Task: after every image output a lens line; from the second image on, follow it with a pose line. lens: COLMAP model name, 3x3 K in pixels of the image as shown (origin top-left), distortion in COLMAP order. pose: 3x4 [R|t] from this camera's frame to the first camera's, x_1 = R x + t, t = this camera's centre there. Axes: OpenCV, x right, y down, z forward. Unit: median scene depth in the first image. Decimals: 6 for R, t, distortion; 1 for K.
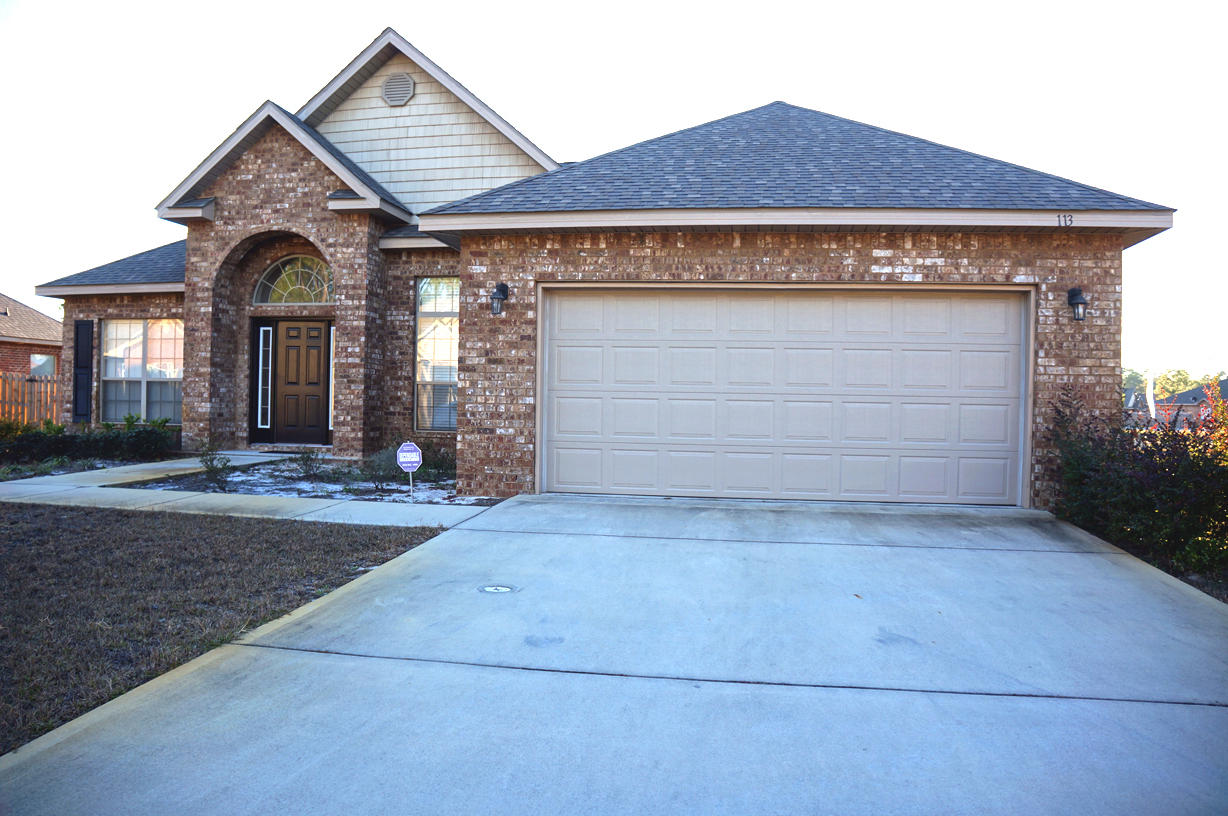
lens RADIAL K [[946.0, 0, 614.0], [0, 946.0, 408.0], [0, 0, 1]] dist [-0.176292, 0.127943]
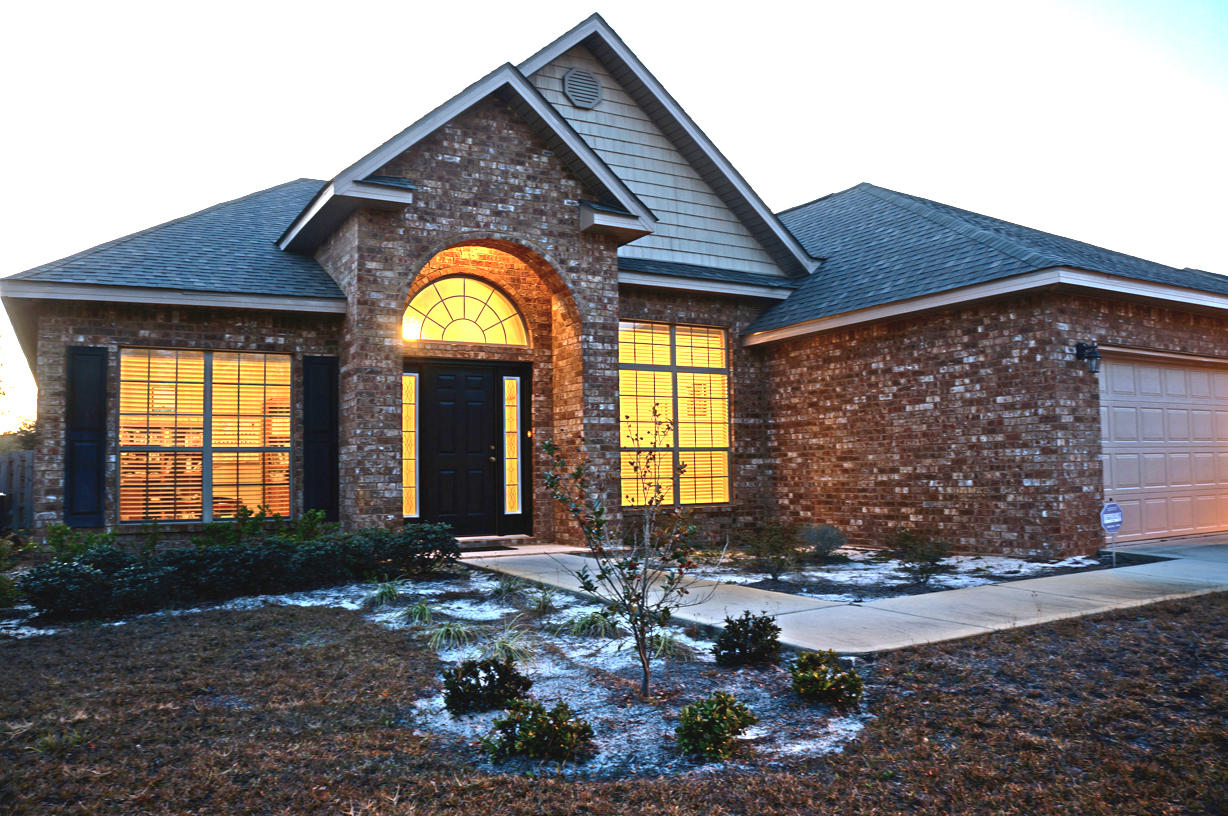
lens RADIAL K [[946.0, 0, 614.0], [0, 946.0, 408.0], [0, 0, 1]] dist [-0.176292, 0.127943]
pose [[0.769083, 0.011940, 0.639037, -0.767126], [0.034802, 0.997560, -0.060523, -0.013717], [-0.638200, 0.068788, 0.766791, 0.388373]]
